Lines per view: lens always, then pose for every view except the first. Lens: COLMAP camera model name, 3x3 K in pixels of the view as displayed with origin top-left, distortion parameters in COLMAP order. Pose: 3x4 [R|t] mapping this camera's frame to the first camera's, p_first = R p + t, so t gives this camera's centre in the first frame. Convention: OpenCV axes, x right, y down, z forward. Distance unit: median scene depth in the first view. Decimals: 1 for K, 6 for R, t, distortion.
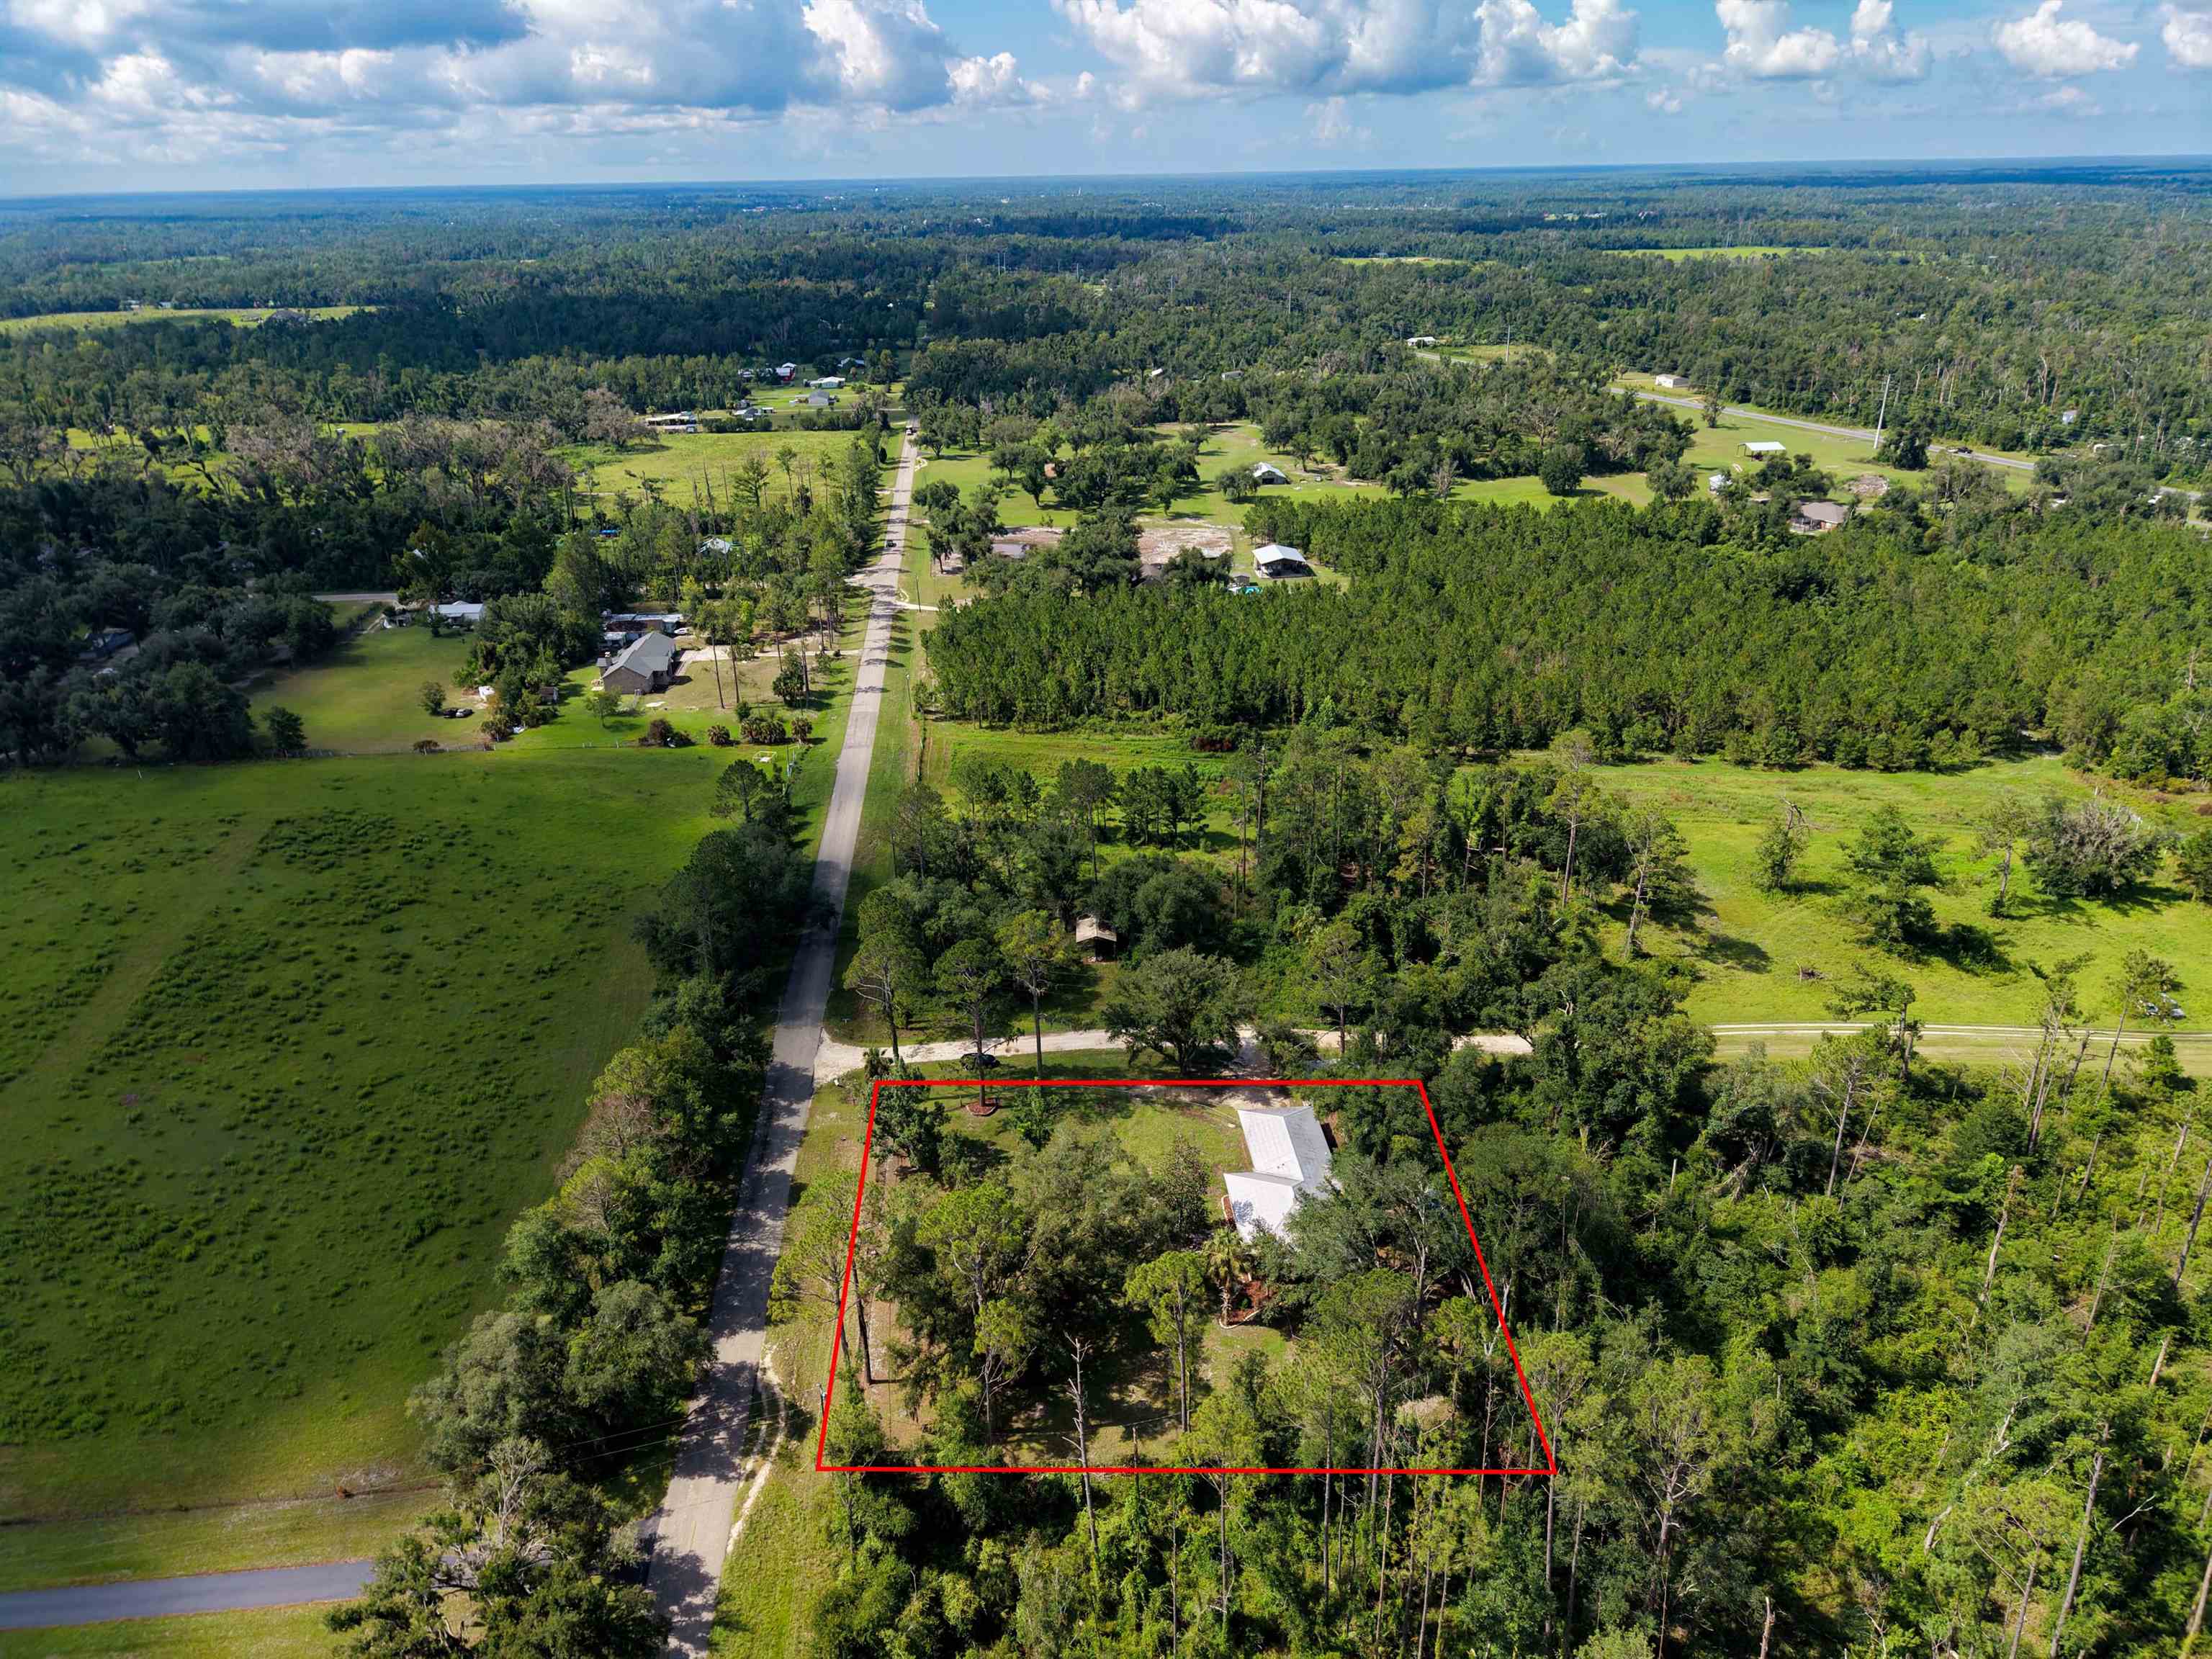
lens RADIAL K [[1464.0, 0, 1117.9], [0, 1464.0, 761.4], [0, 0, 1]] dist [0.001753, -0.020025]
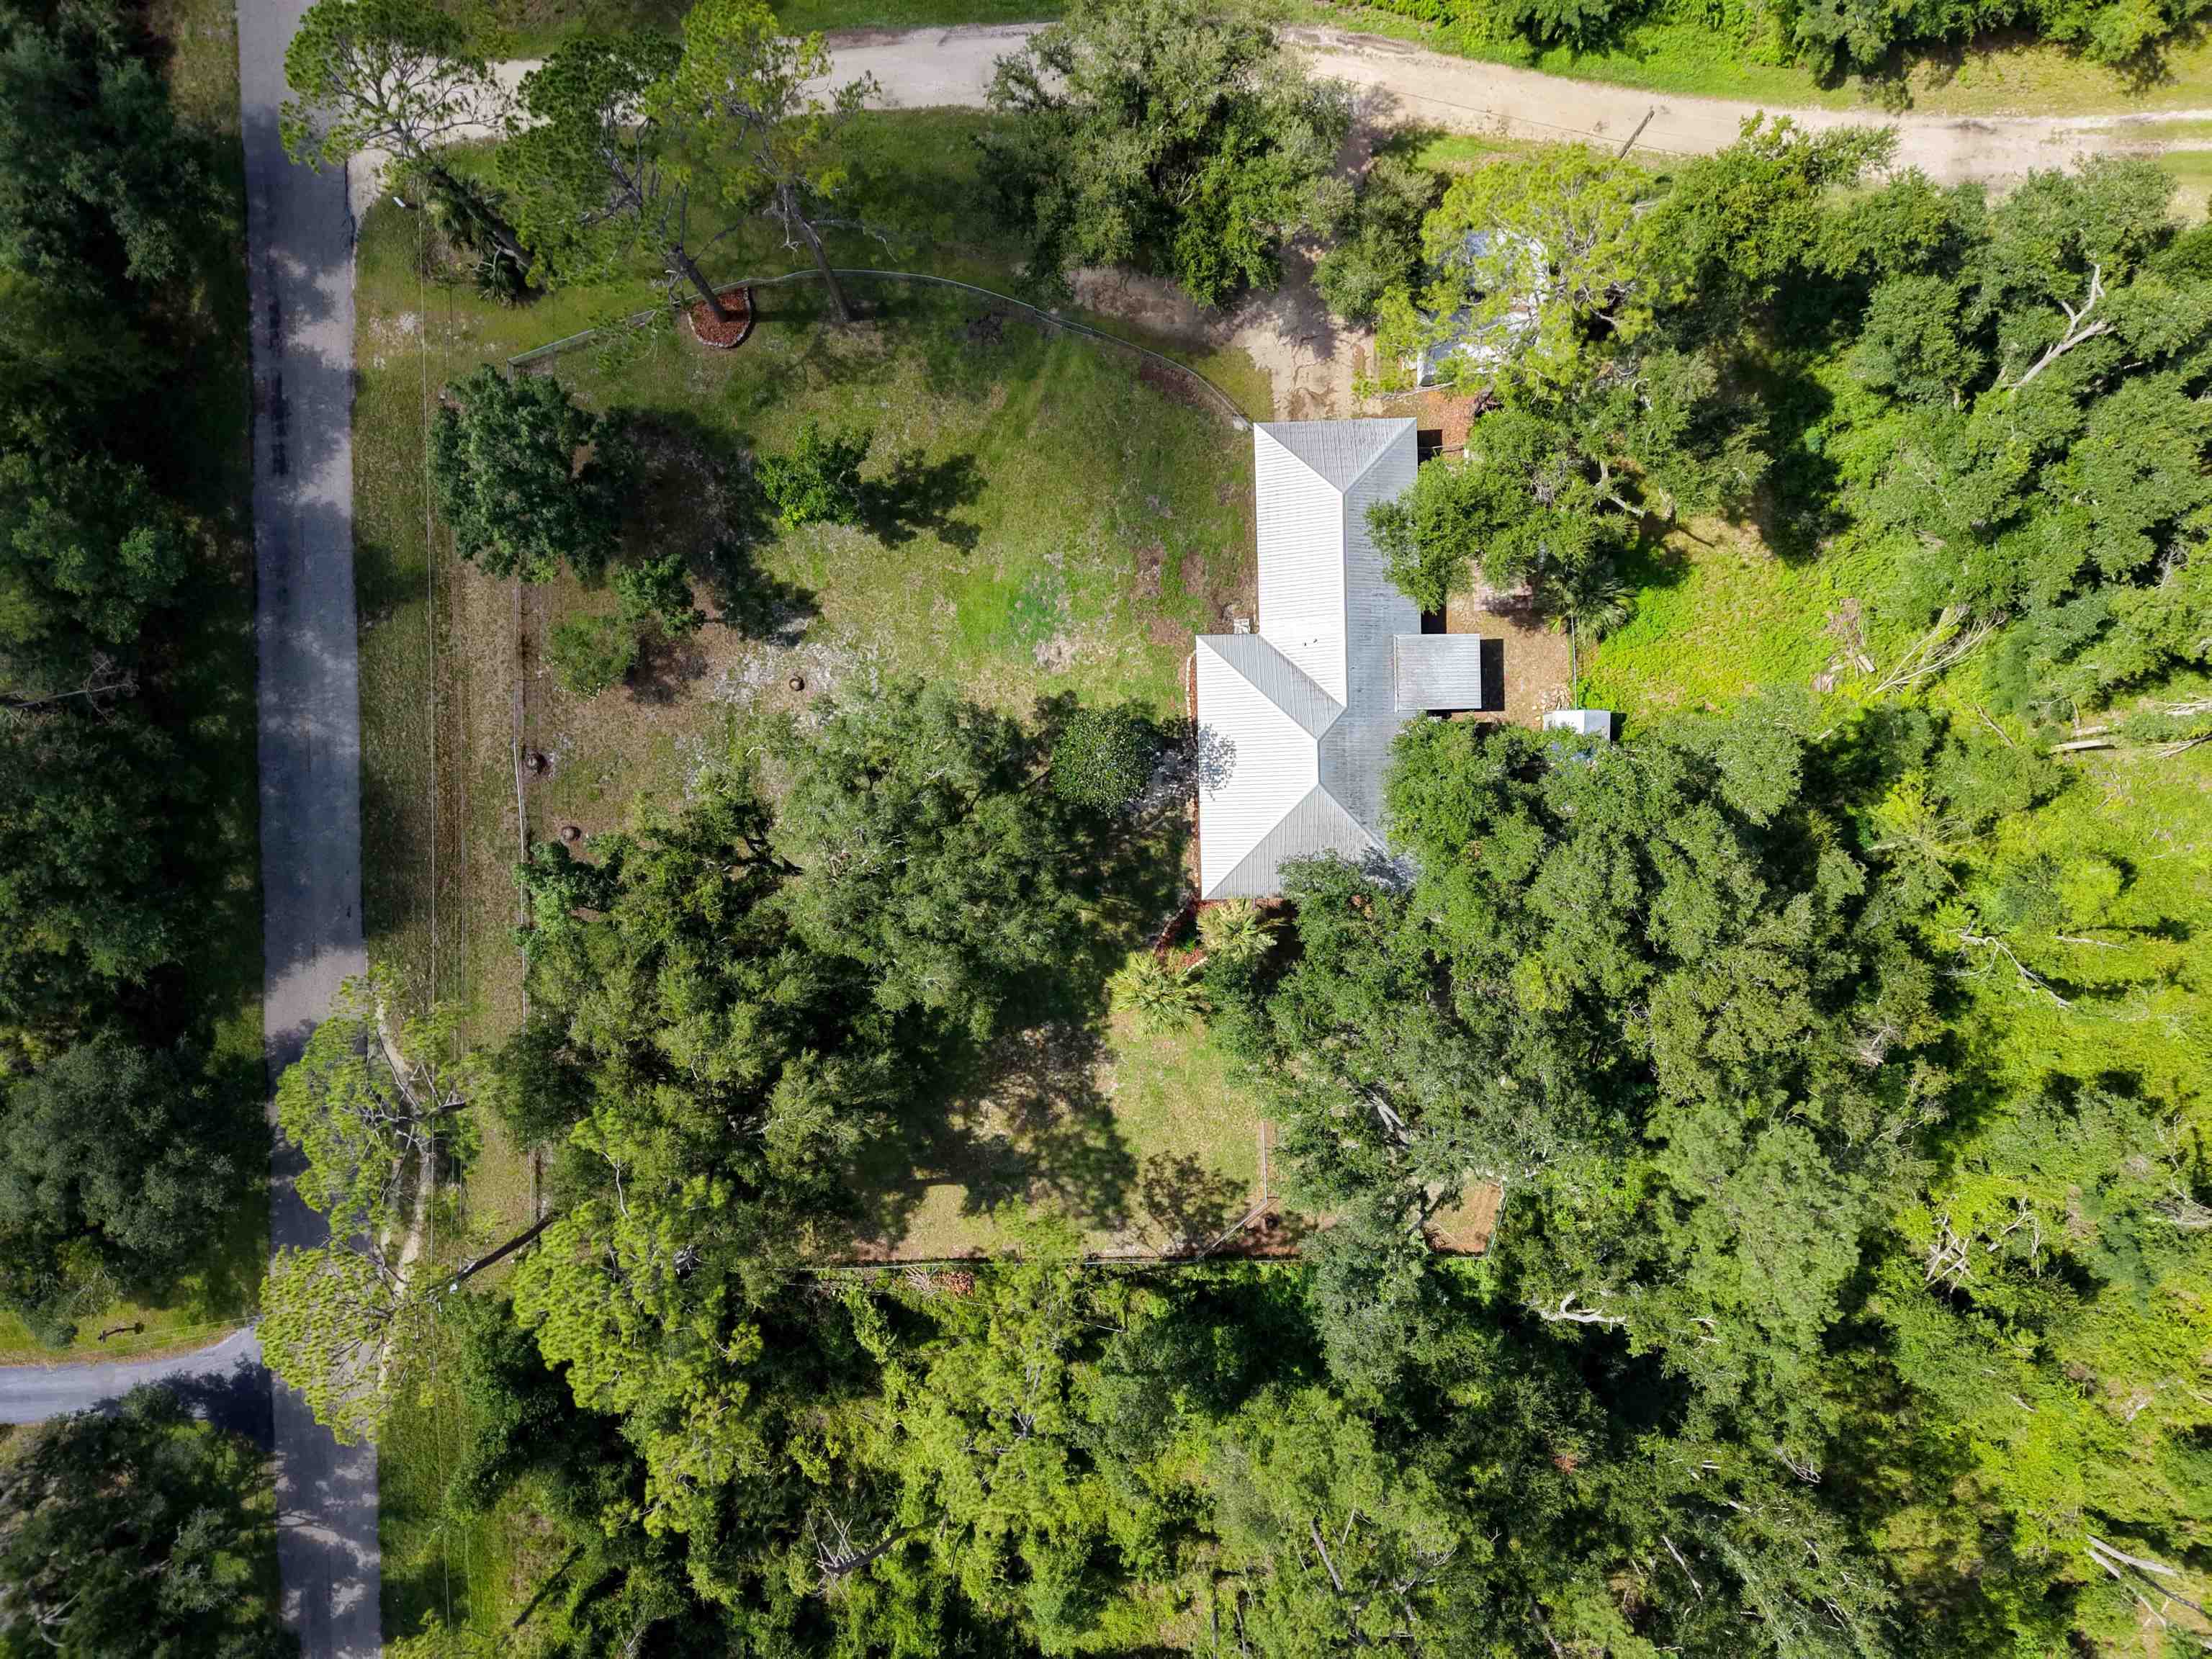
lens RADIAL K [[1476.1, 0, 1101.4], [0, 1476.1, 830.3], [0, 0, 1]] dist [0.019826, -0.016948]
pose [[0.997895, 0.064046, 0.010207, 0.033918], [-0.032743, 0.361673, 0.931730, -0.150076], [0.055982, -0.930102, 0.363009, 0.673399]]
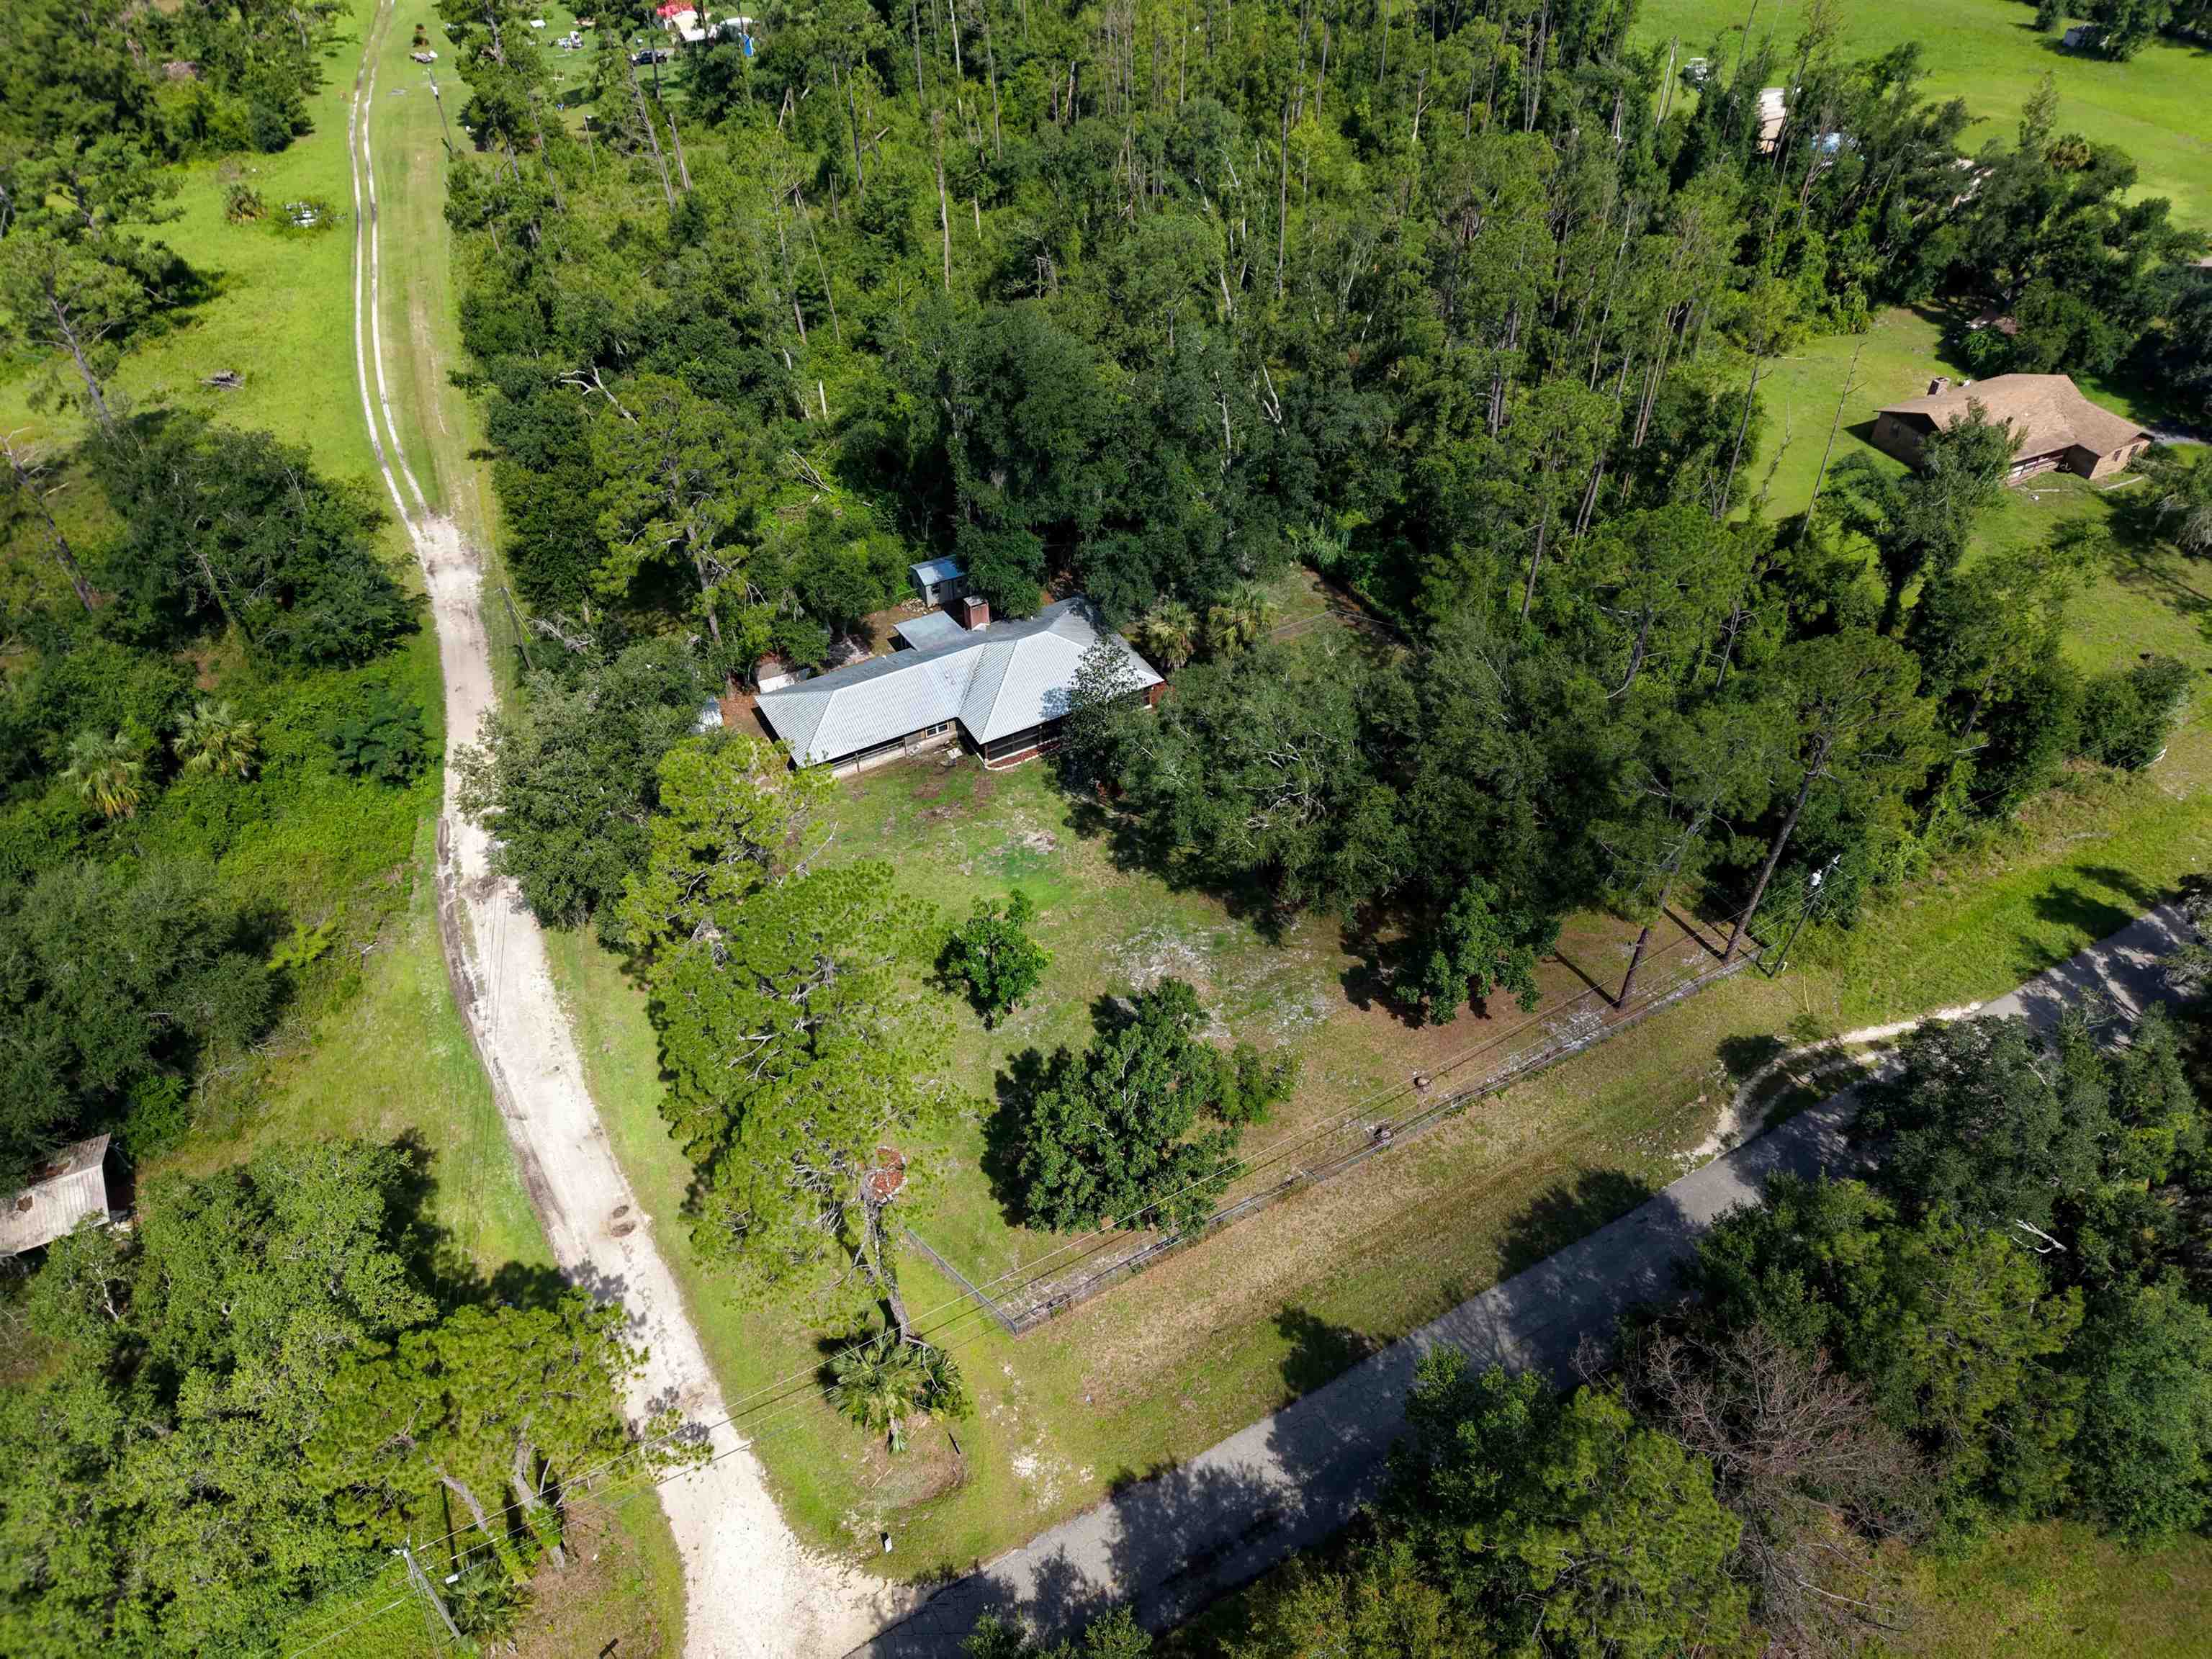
lens RADIAL K [[1476.1, 0, 1101.4], [0, 1476.1, 830.3], [0, 0, 1]] dist [0.019826, -0.016948]
pose [[-0.405200, -0.614233, 0.677150, -0.353532], [0.336013, 0.588780, 0.735141, -0.124372], [-0.850240, 0.525410, -0.032183, 0.893592]]
